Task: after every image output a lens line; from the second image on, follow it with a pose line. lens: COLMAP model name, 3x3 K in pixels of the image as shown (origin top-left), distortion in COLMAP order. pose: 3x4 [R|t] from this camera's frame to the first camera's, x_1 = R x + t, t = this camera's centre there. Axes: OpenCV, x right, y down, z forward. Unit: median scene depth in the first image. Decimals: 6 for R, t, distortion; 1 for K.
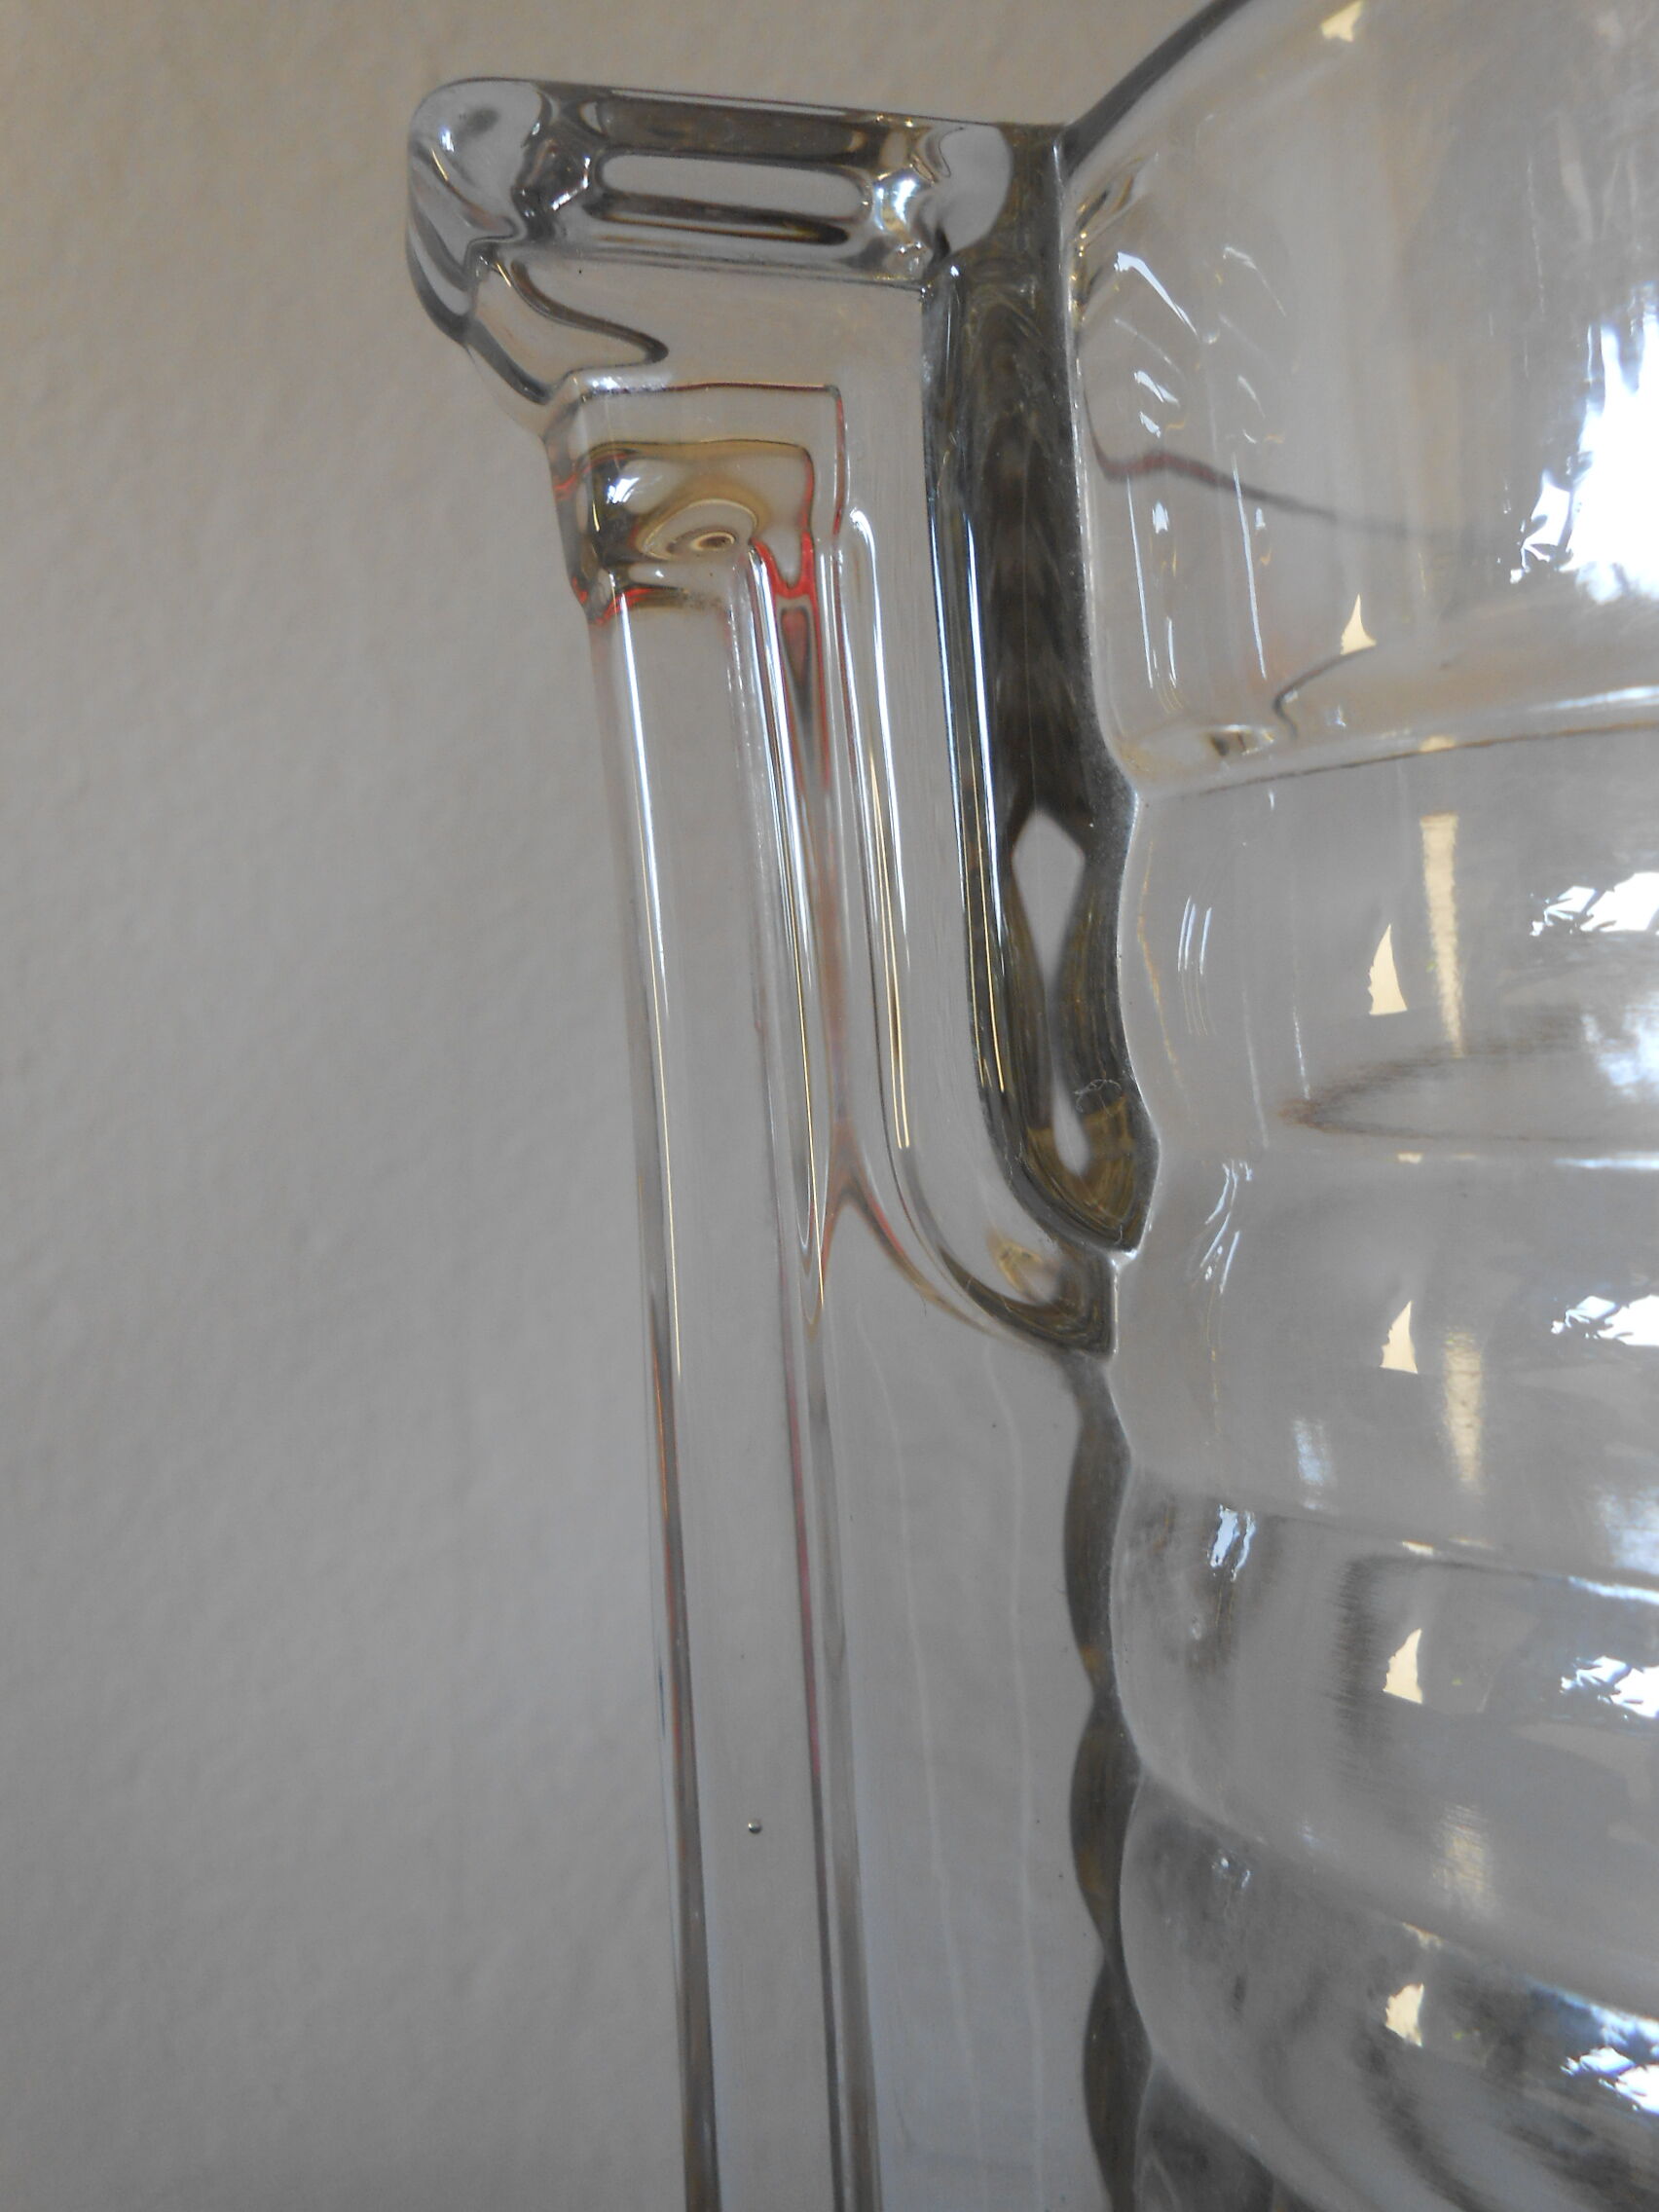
lens RADIAL K [[1605.2, 0, 829.5], [0, 1605.2, 1106.0], [0, 0, 1]] dist [-0.011841, 0.000230]
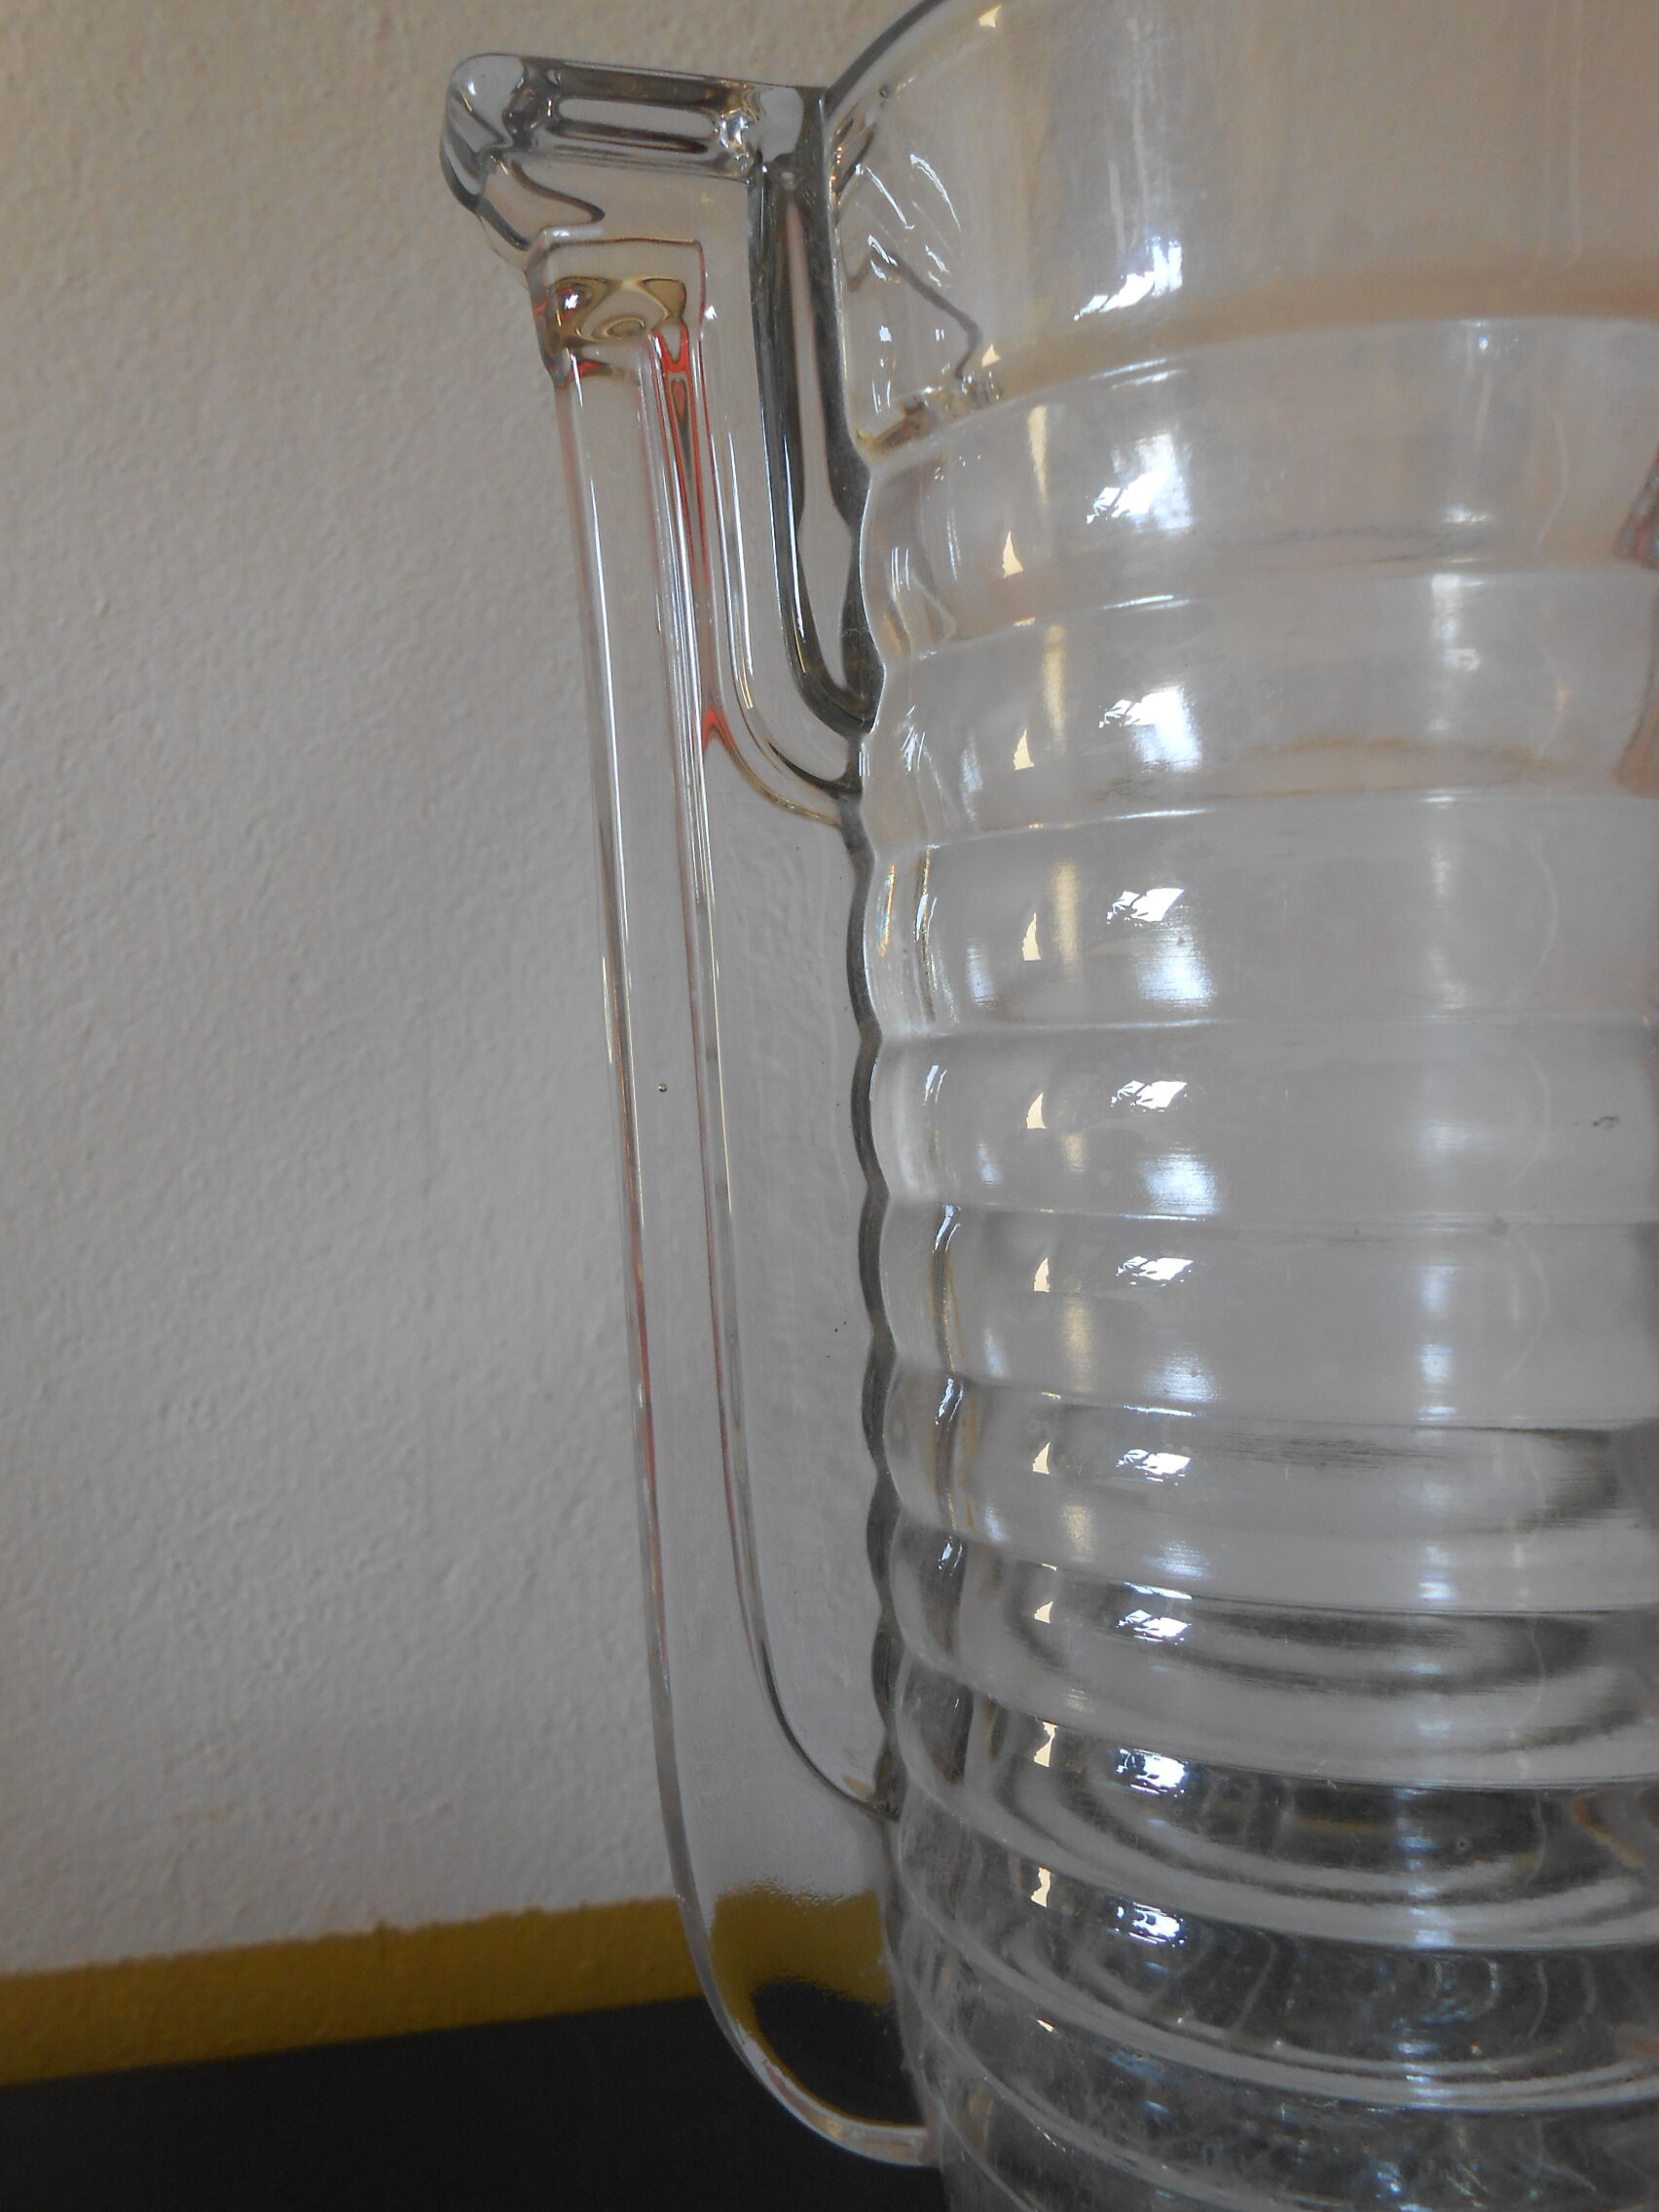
lens RADIAL K [[1569.3, 0, 829.5], [0, 1569.3, 1106.0], [0, 0, 1]] dist [-0.003723, -0.002581]
pose [[0.998292, -0.011729, 0.057235, 0.035448], [0.009706, 0.999323, 0.035496, 0.410542], [-0.057612, -0.034879, 0.997730, -0.701074]]
